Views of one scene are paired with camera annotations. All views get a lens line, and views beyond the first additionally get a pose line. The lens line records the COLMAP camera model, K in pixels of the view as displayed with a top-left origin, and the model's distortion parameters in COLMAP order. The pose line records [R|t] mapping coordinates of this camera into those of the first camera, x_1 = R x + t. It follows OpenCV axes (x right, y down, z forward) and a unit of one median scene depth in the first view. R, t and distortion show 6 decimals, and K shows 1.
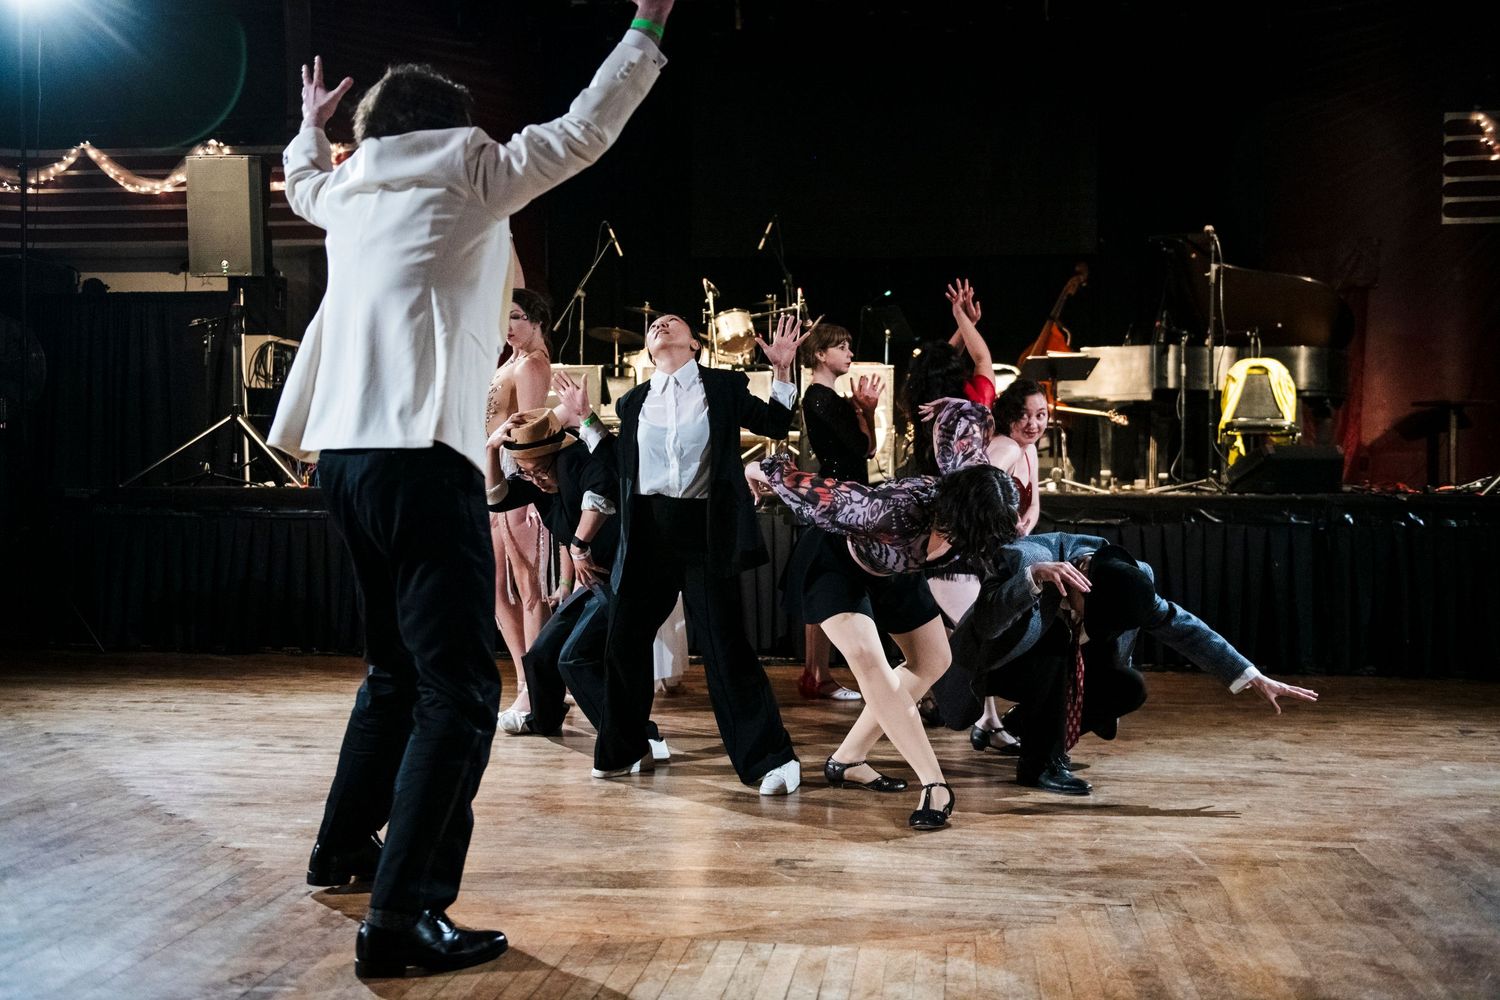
lens RADIAL K [[1467.8, 0, 750.0], [0, 1467.8, 500.0], [0, 0, 1]] dist [0.032031, 0.010721]
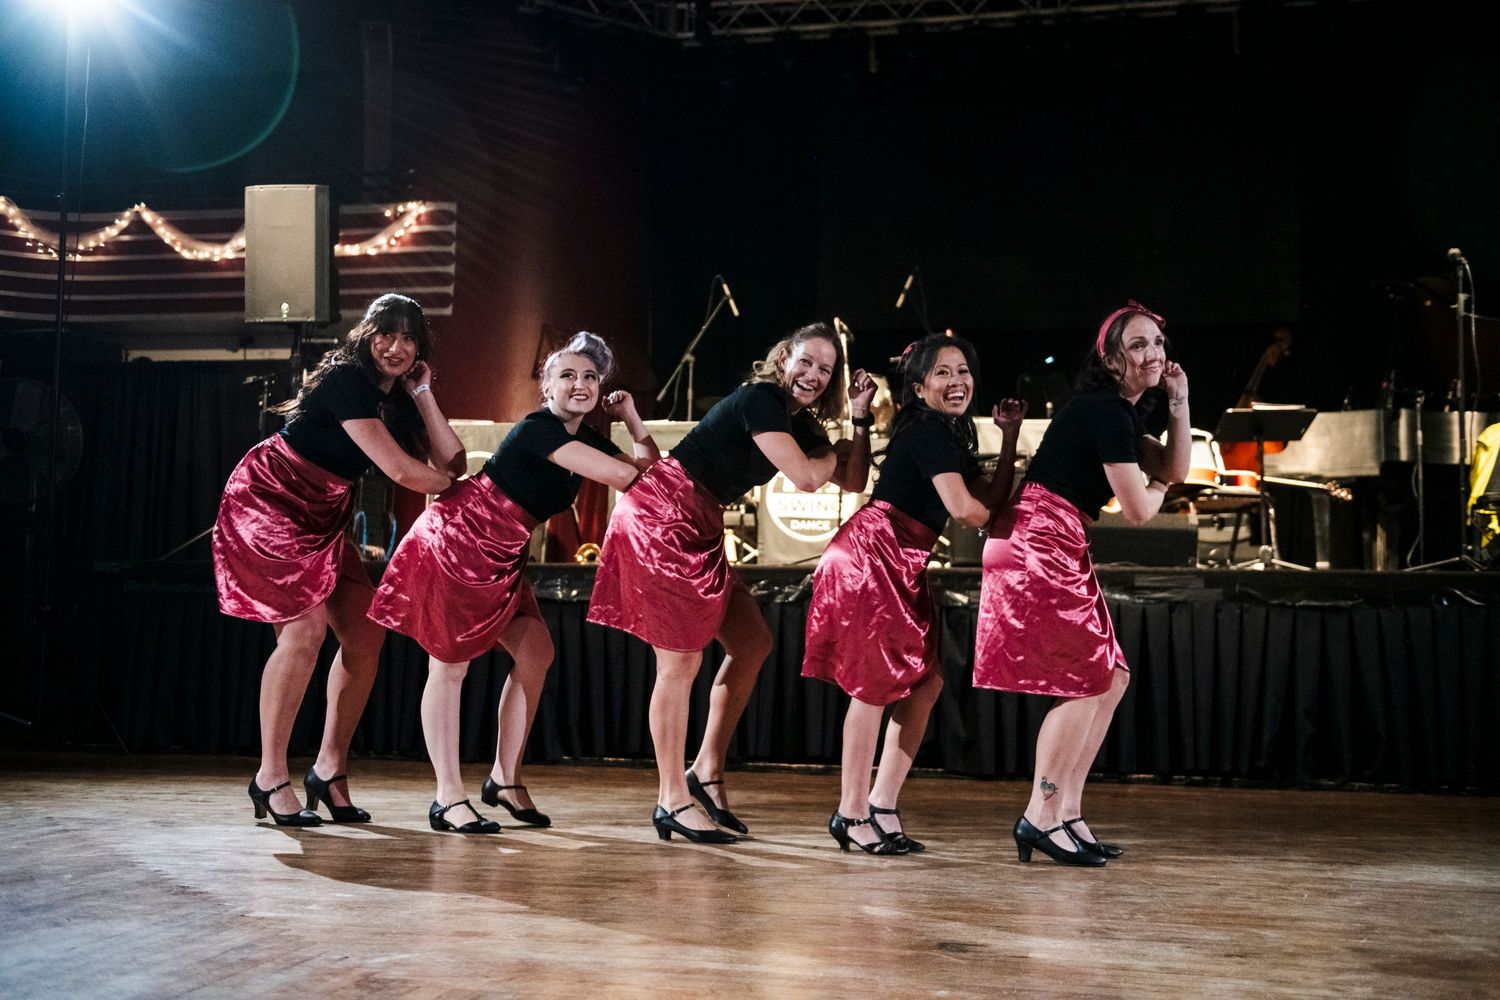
lens RADIAL K [[1684.3, 0, 750.0], [0, 1684.3, 500.0], [0, 0, 1]] dist [0.076295, 0.012166]
pose [[0.997147, 0.004136, -0.075368, -0.006729], [-0.010865, 0.995964, -0.089090, 0.041304], [0.074696, 0.089655, 0.993168, 0.038779]]
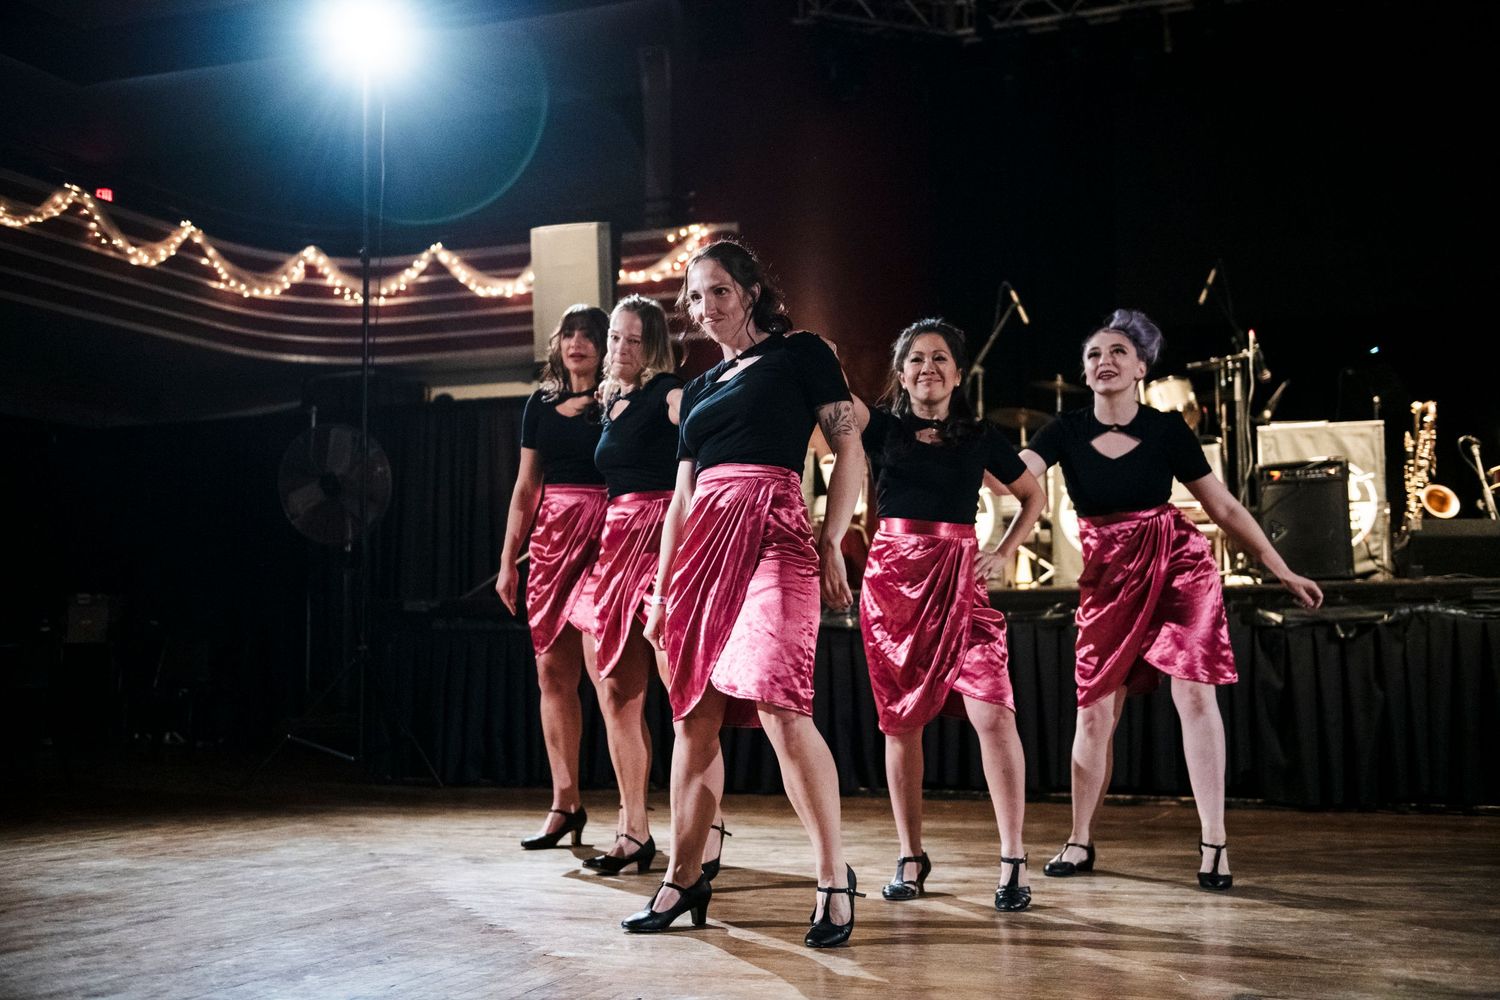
lens RADIAL K [[1756.5, 0, 750.0], [0, 1756.5, 500.0], [0, 0, 1]] dist [0.097768, -0.015278]
pose [[0.968248, -0.034621, -0.247583, 0.005256], [0.011570, 0.995509, -0.093960, 0.034106], [0.249724, 0.088112, 0.964300, 0.019514]]
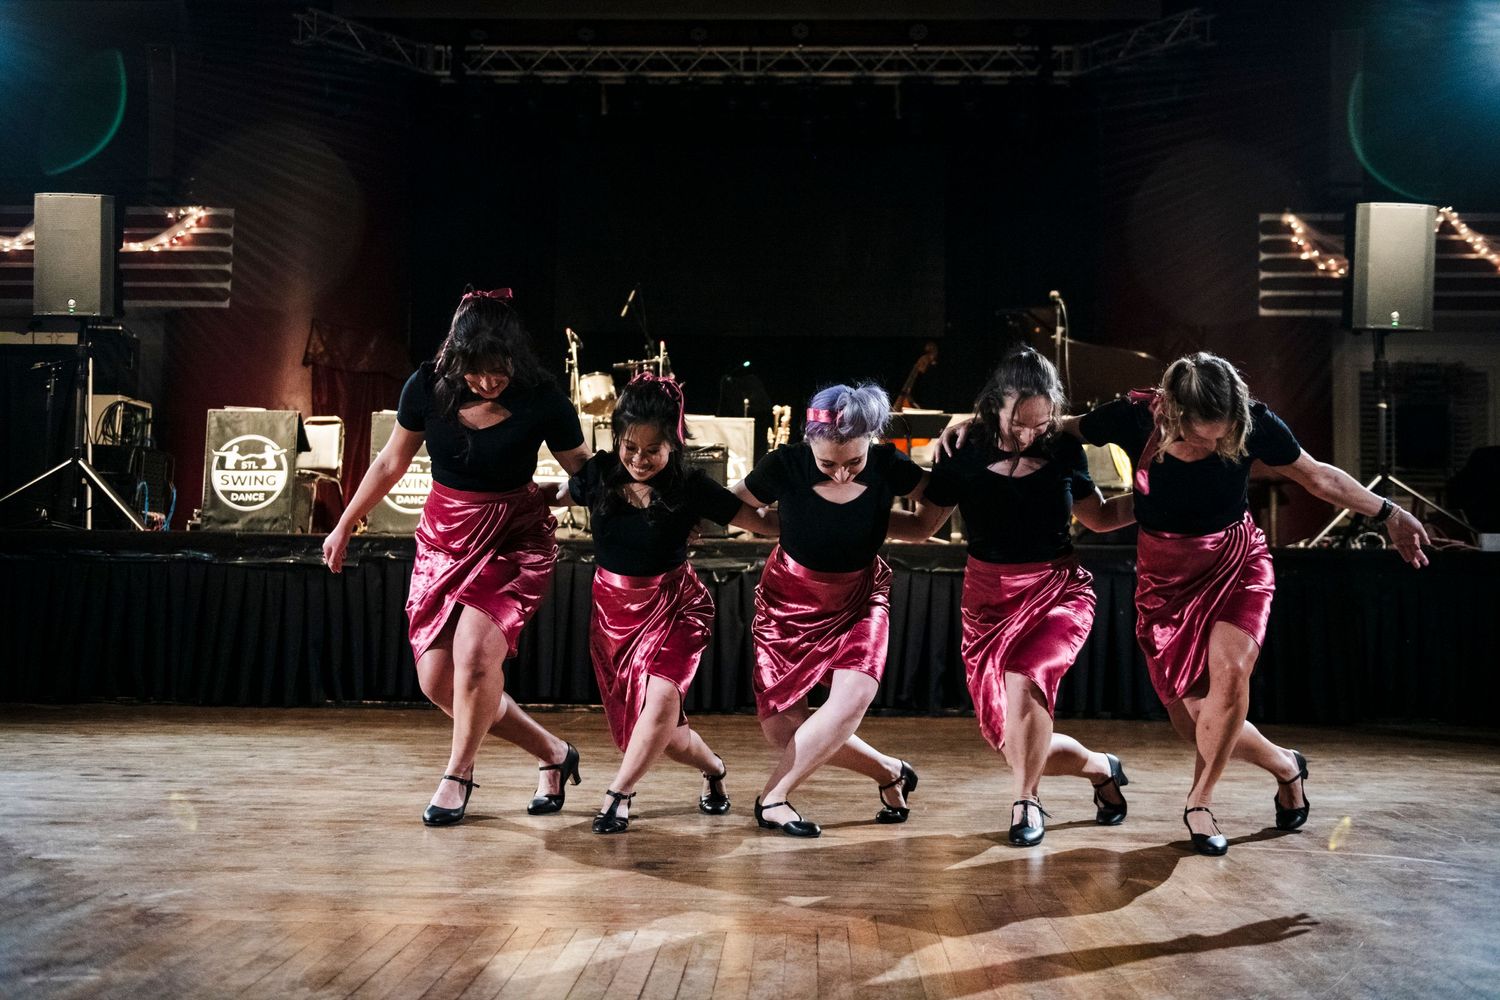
lens RADIAL K [[1422.6, 0, 750.0], [0, 1422.6, 500.0], [0, 0, 1]] dist [0.027790, -0.004531]
pose [[0.994952, 0.015280, 0.099184, -0.001966], [-0.008538, 0.997645, -0.068050, 0.032079], [-0.099990, 0.066859, 0.992740, 0.025941]]
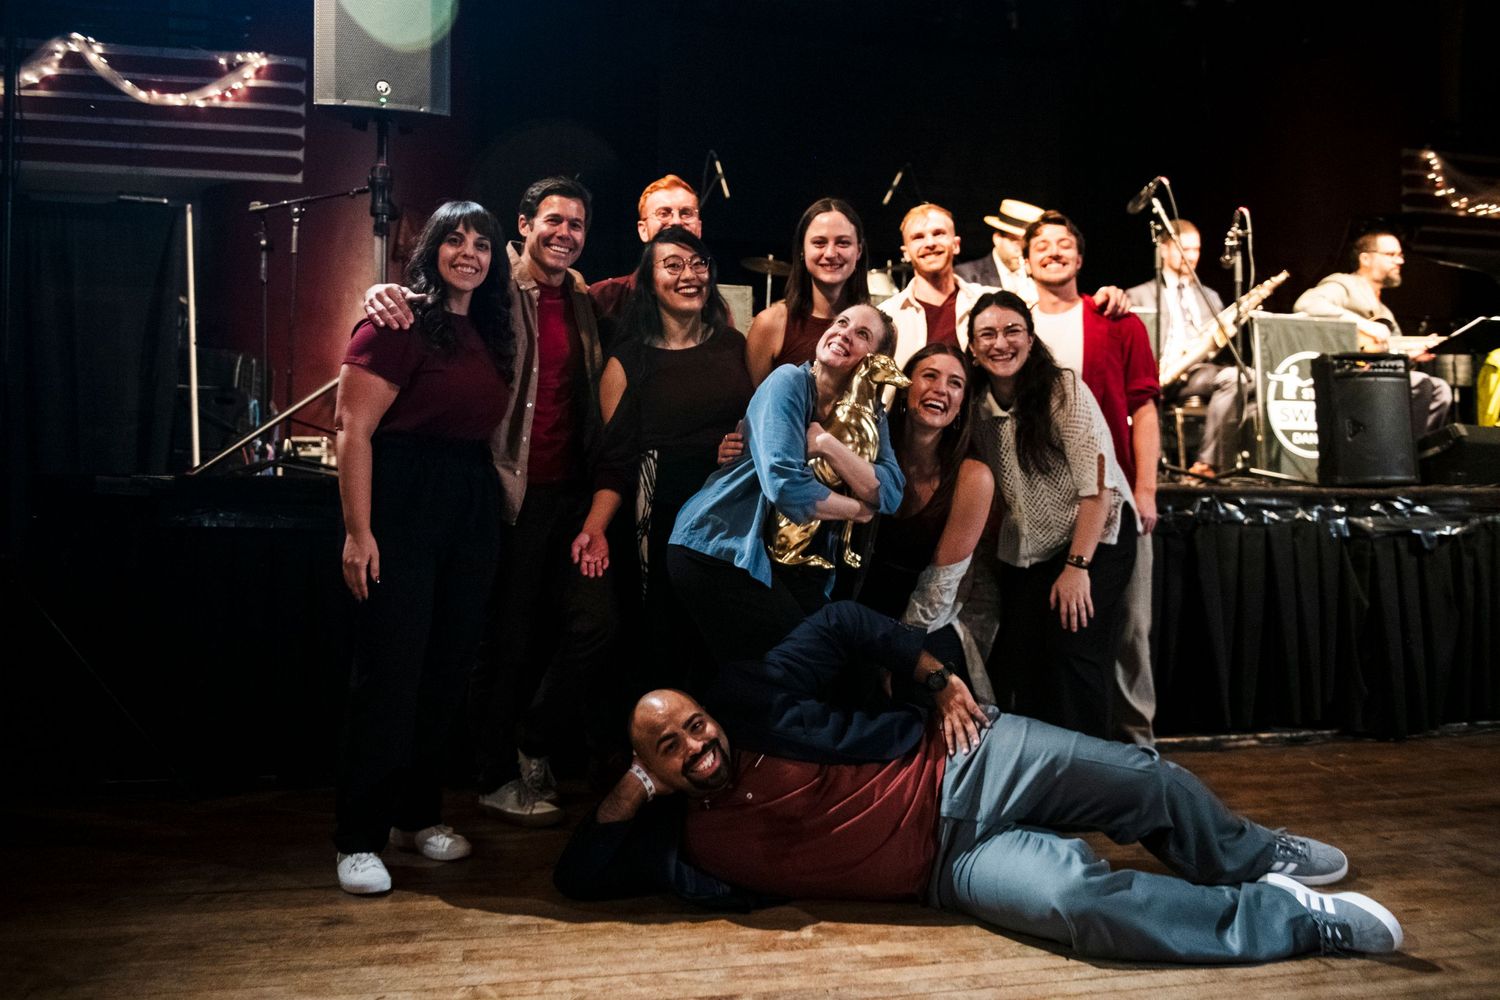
lens RADIAL K [[1183.9, 0, 750.0], [0, 1183.9, 500.0], [0, 0, 1]] dist [-0.015391, -0.007531]
pose [[0.948355, 0.006192, 0.317151, -0.387494], [-0.002329, 0.999918, -0.012559, 0.007560], [-0.317203, 0.011172, 0.948292, 0.547283]]
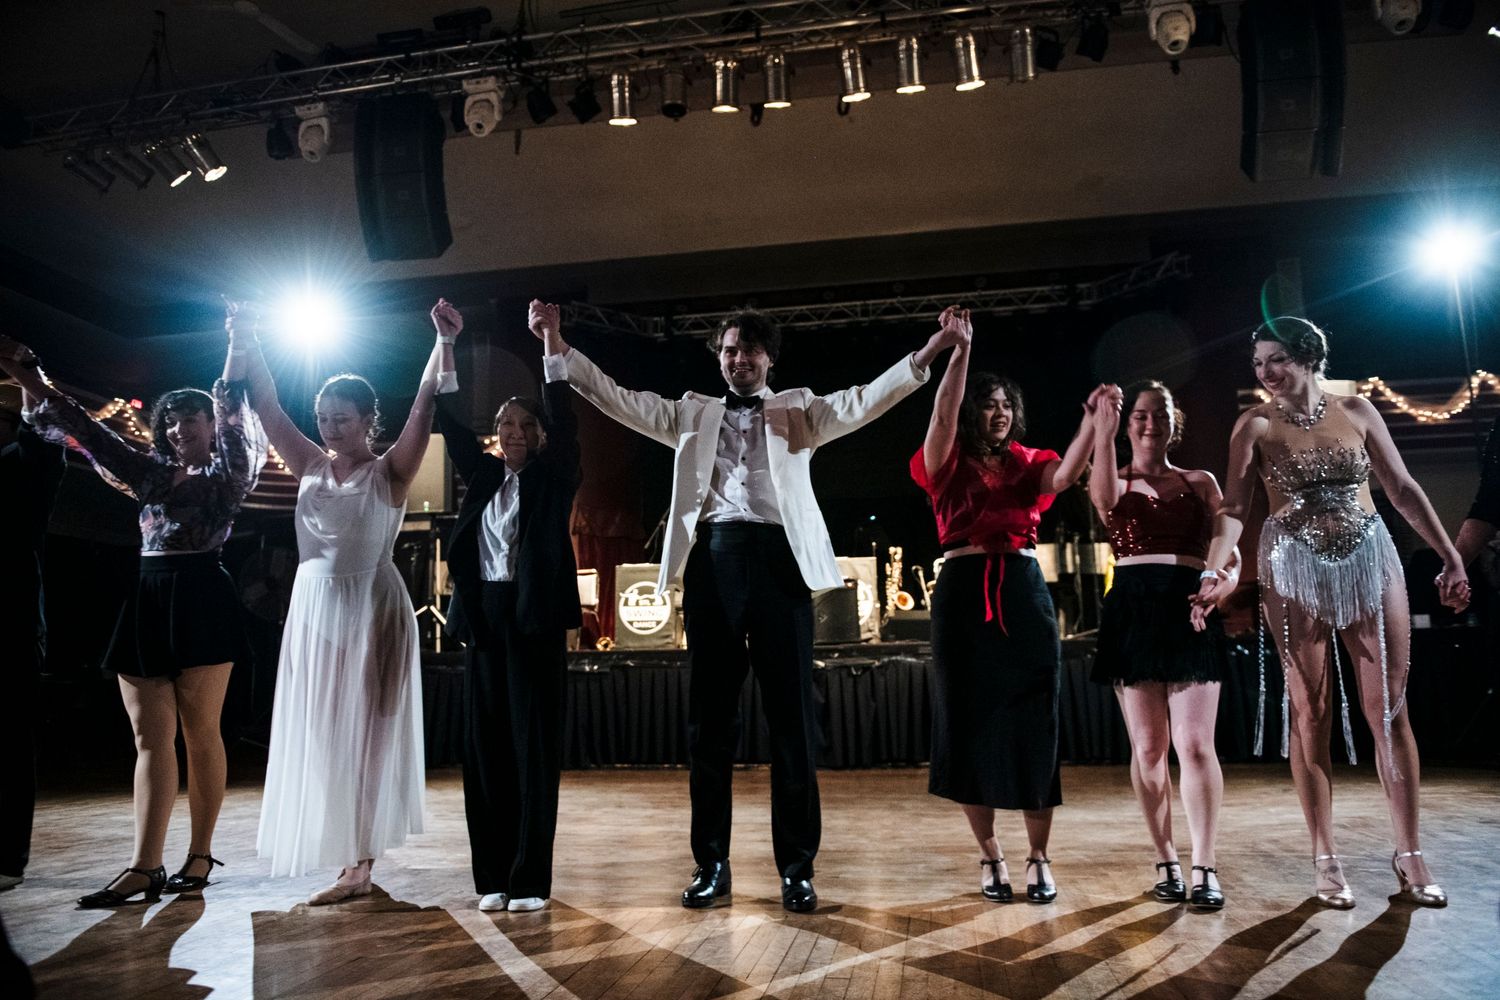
lens RADIAL K [[1019.0, 0, 750.0], [0, 1019.0, 500.0], [0, 0, 1]] dist [-0.050189, -0.003123]
pose [[0.998954, -0.030493, -0.034074, 0.009591], [0.023877, 0.983373, -0.180019, 0.030914], [0.038996, 0.179017, 0.983073, -0.004359]]
